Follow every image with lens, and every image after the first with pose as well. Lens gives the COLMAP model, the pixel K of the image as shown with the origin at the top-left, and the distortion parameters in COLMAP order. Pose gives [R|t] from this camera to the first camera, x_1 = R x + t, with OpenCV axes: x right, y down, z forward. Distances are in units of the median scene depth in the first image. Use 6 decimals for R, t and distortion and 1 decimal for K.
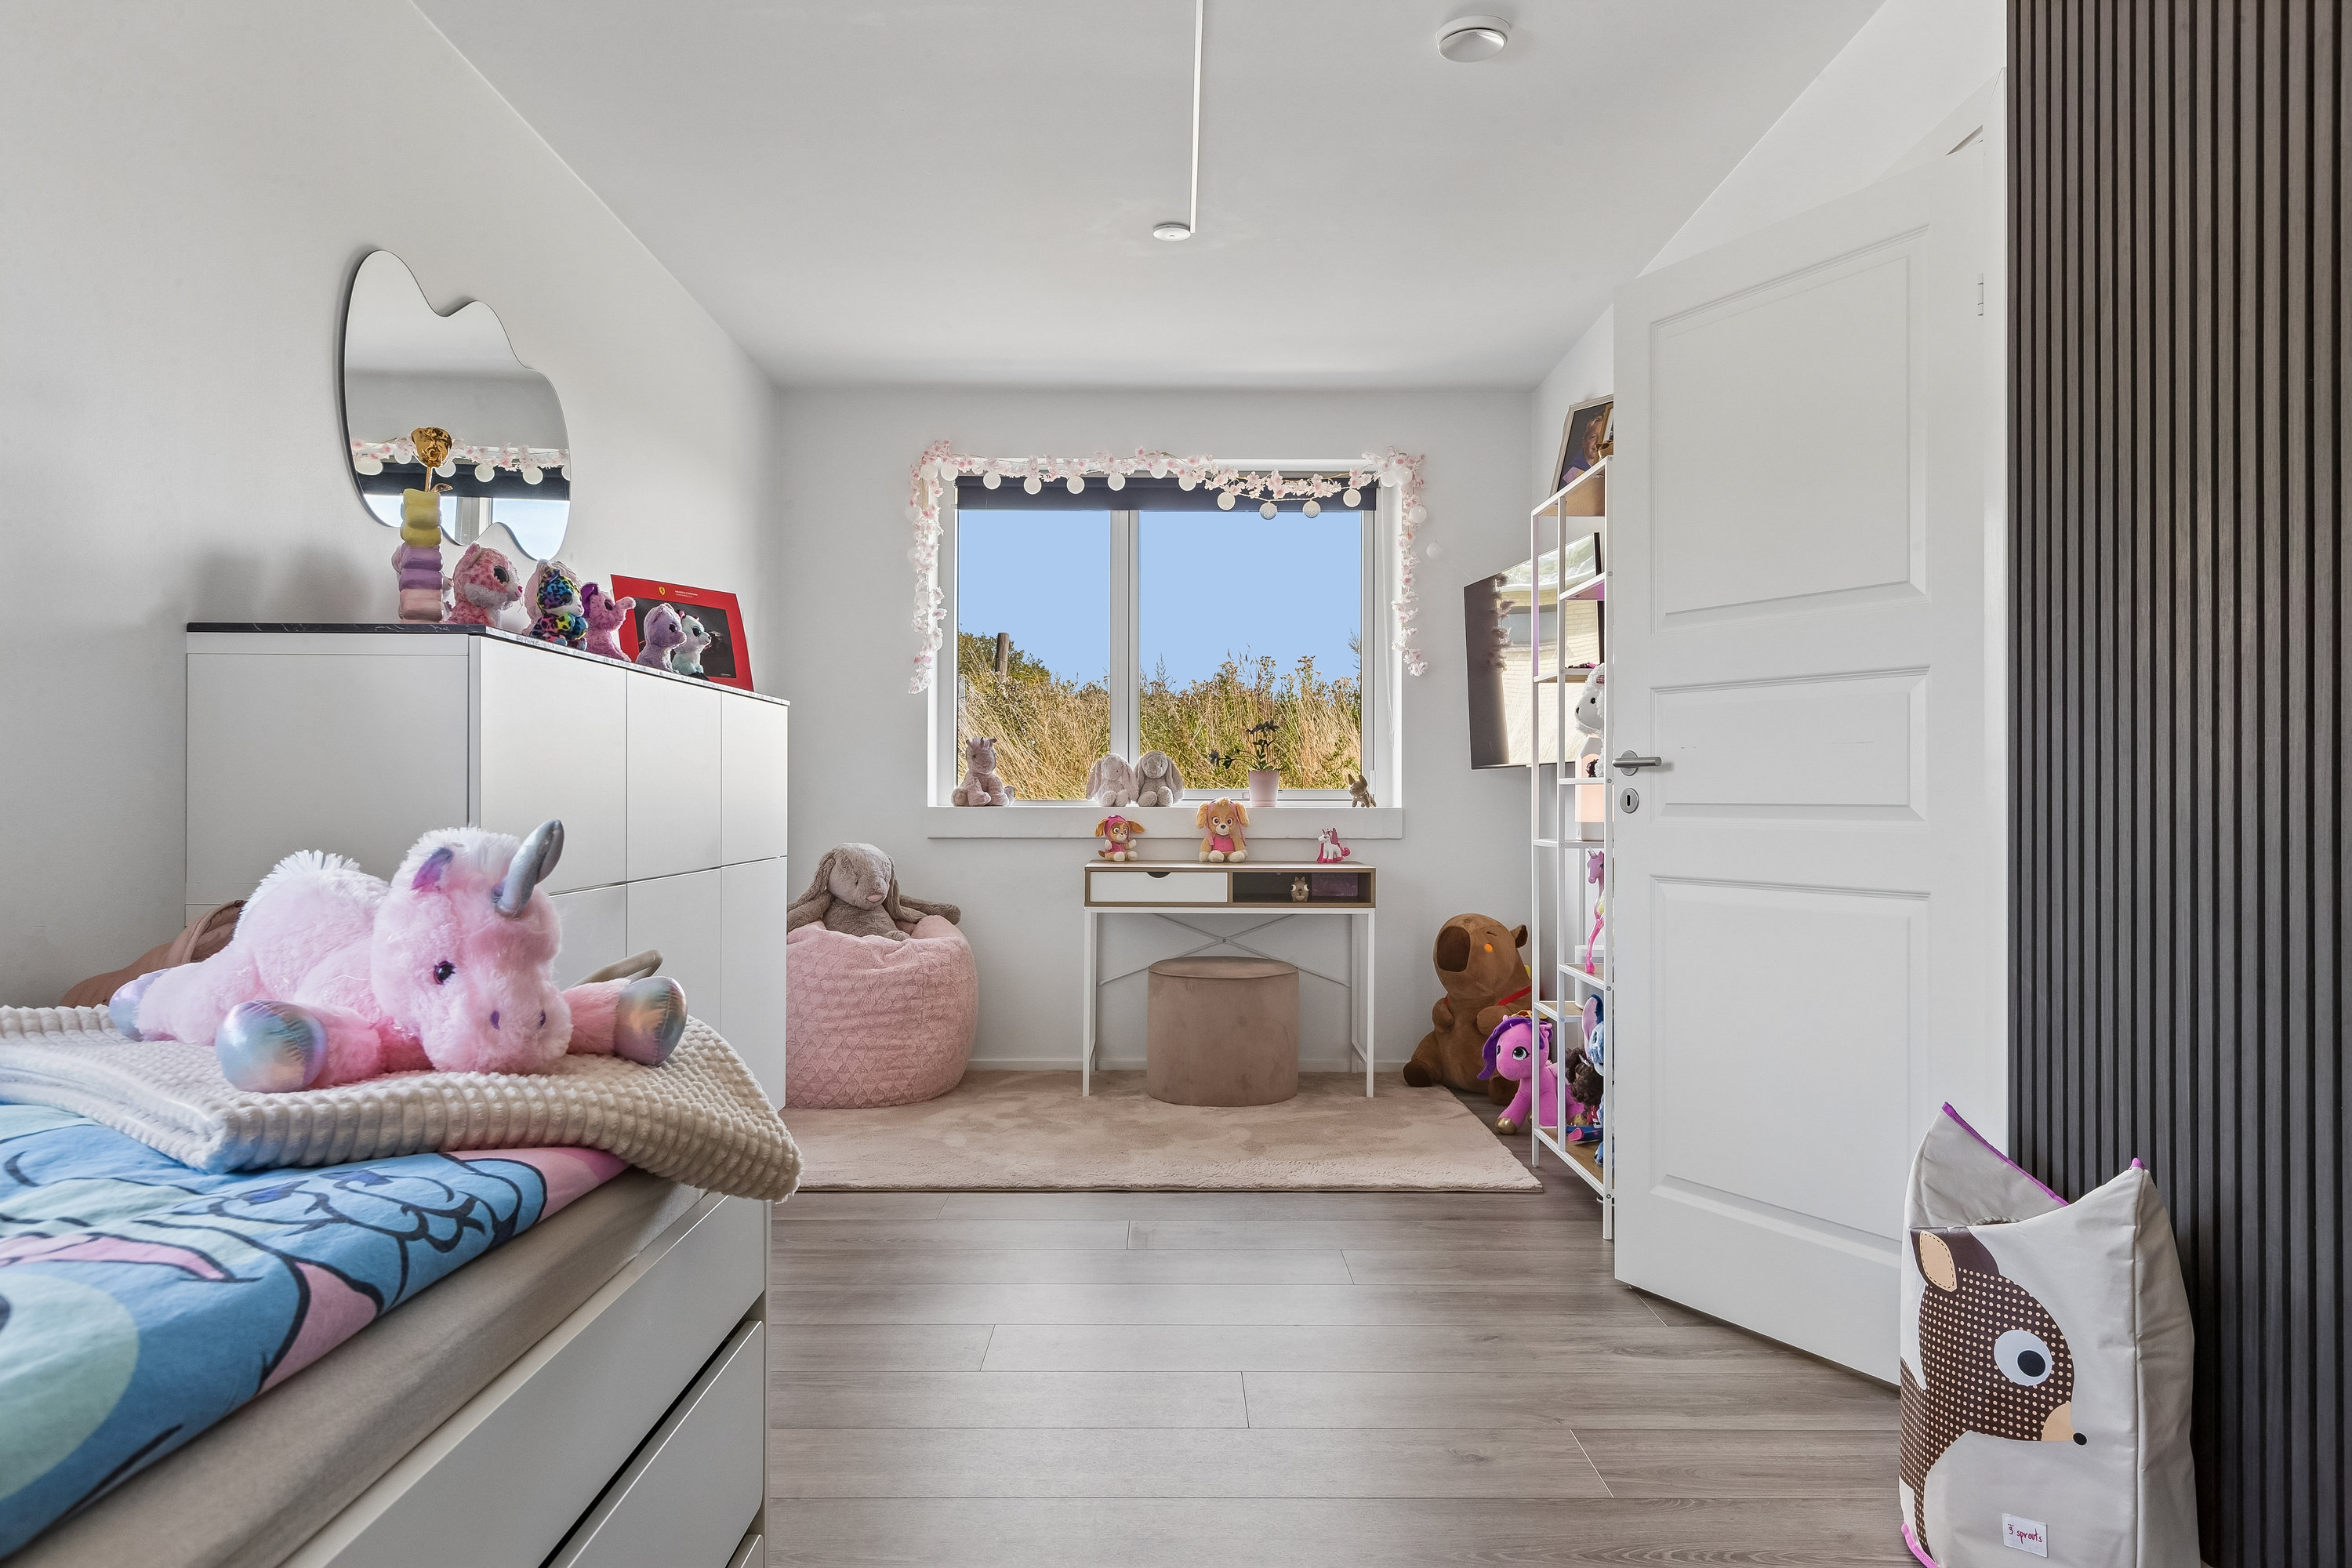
lens RADIAL K [[1589.7, 0, 1176.0], [0, 1589.7, 795.6], [0, 0, 1]] dist [0.008106, -0.004616]
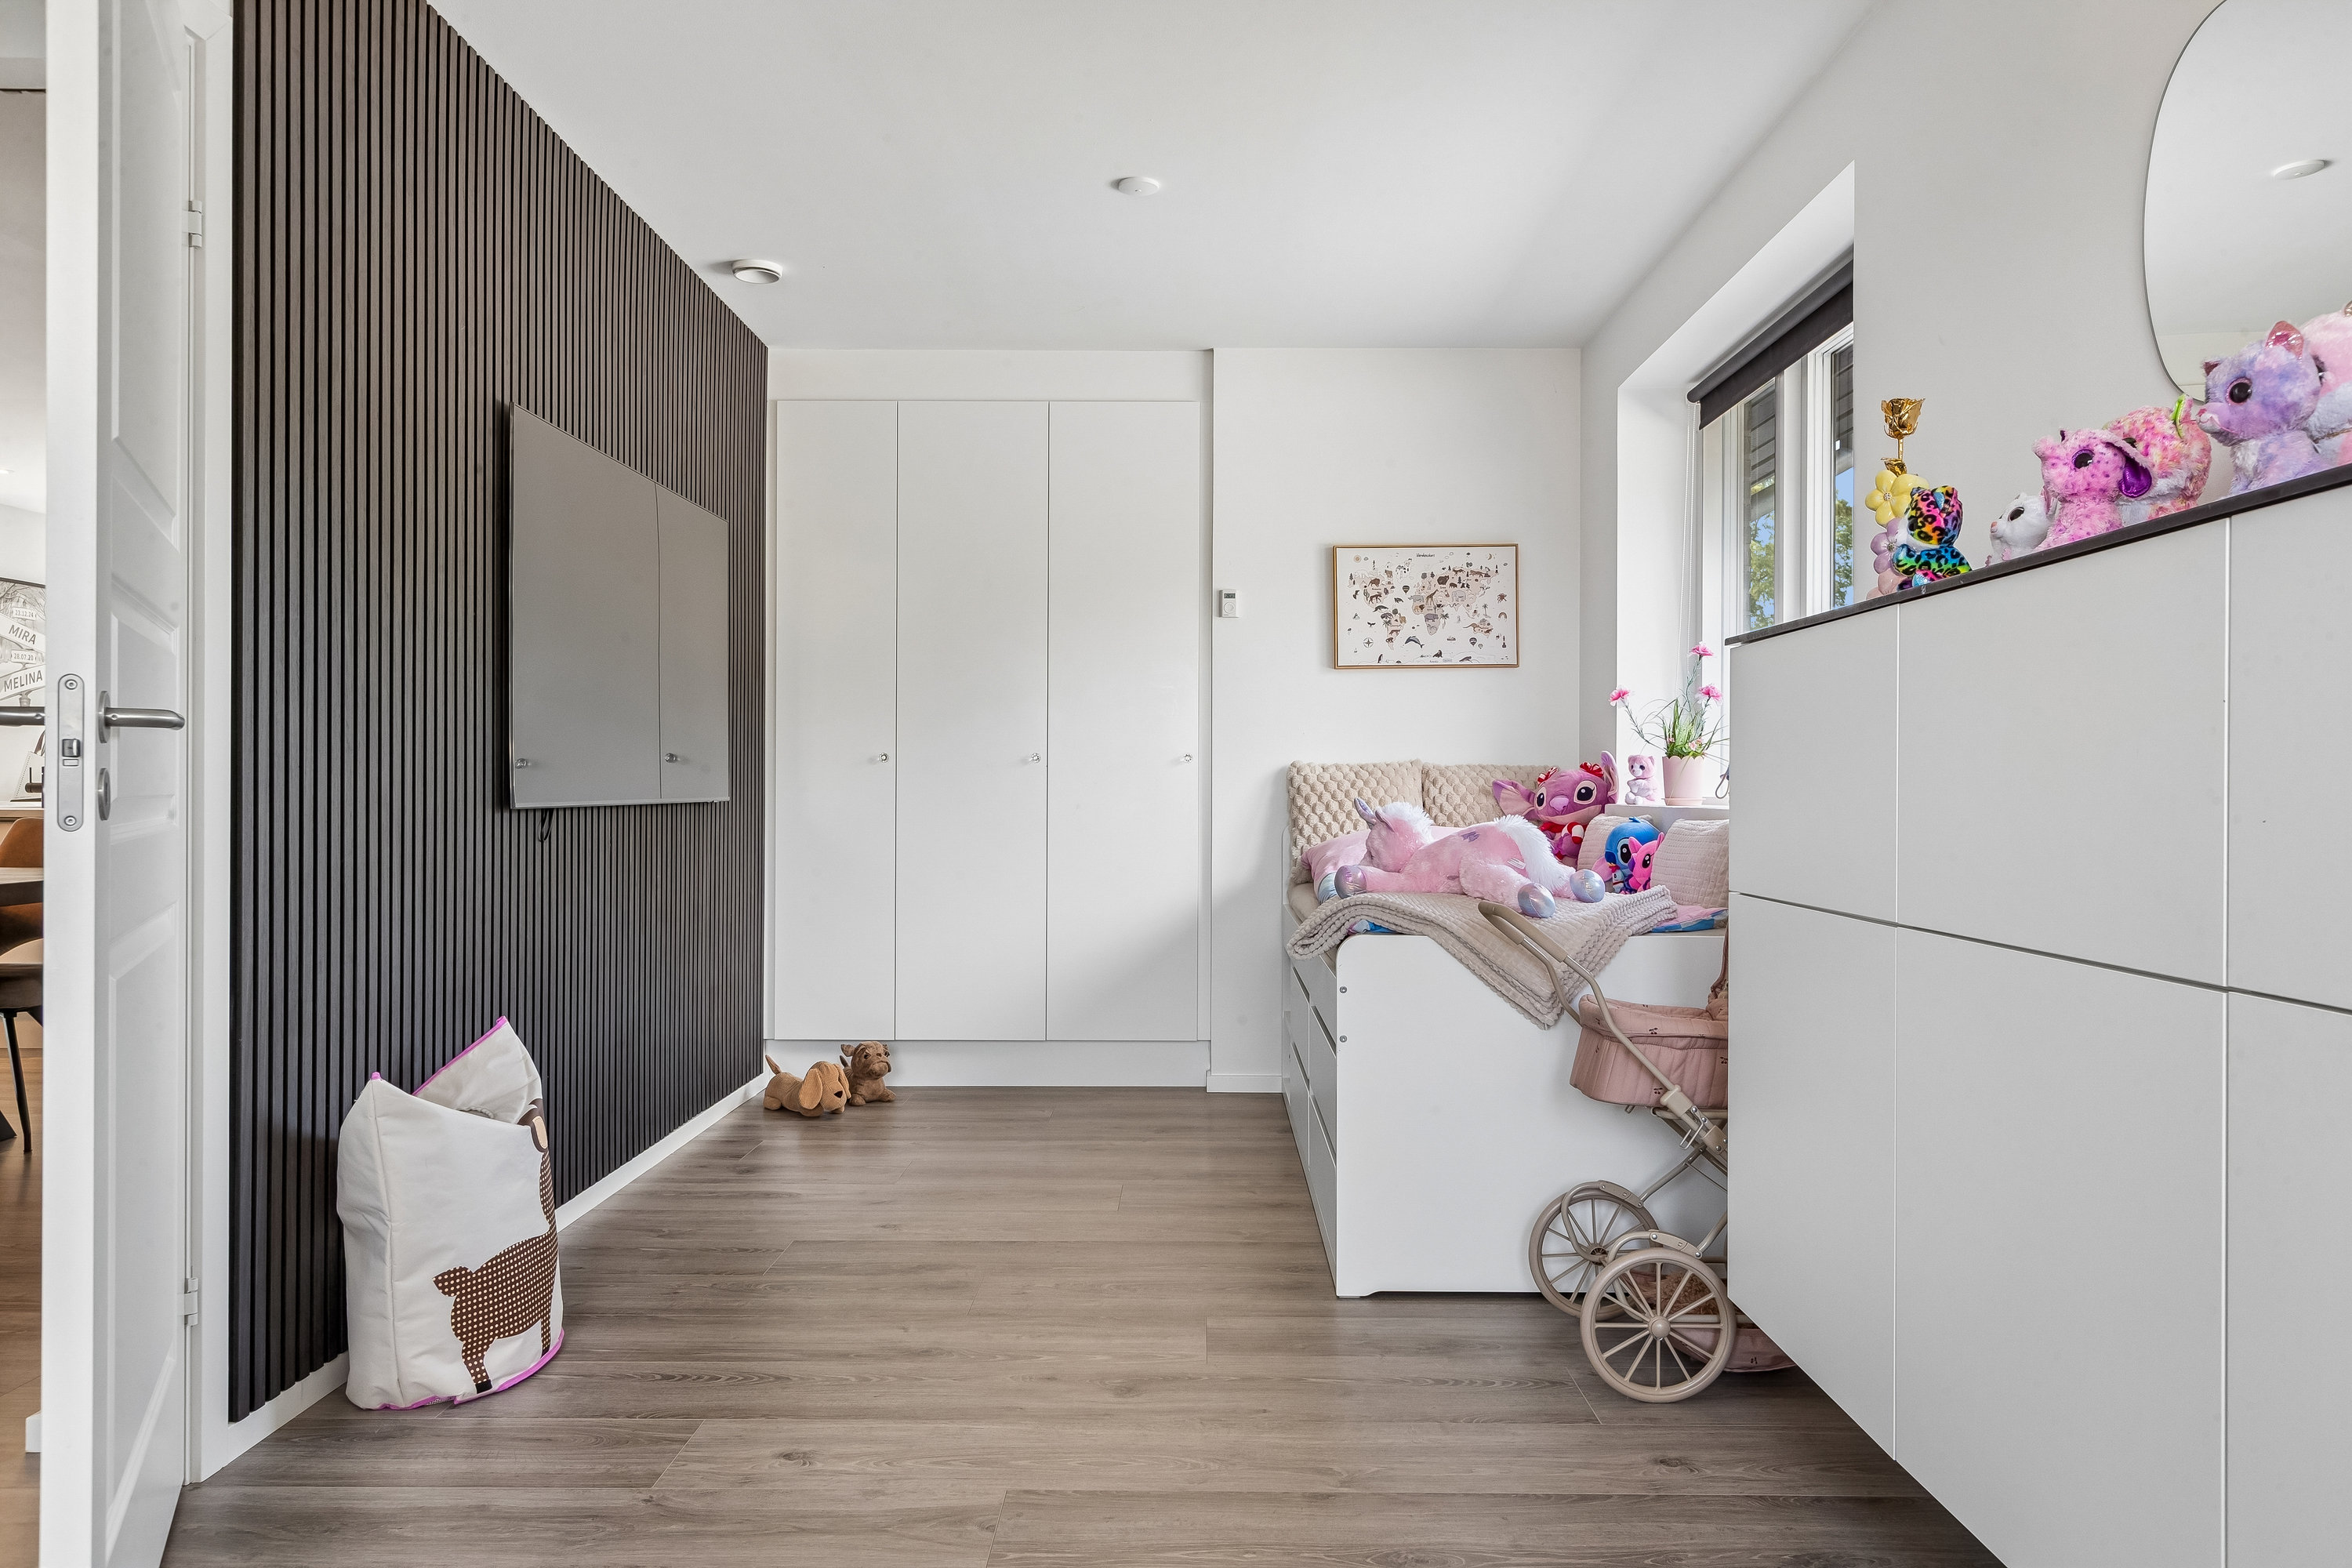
lens RADIAL K [[1589.7, 0, 1179.0], [0, 1589.7, 781.8], [0, 0, 1]] dist [0.008106, -0.004616]
pose [[-0.999881, -0.004163, 0.014863, -0.066785], [-0.004213, 0.999986, -0.003353, -0.000042], [-0.014849, -0.003415, -0.999884, 2.032042]]
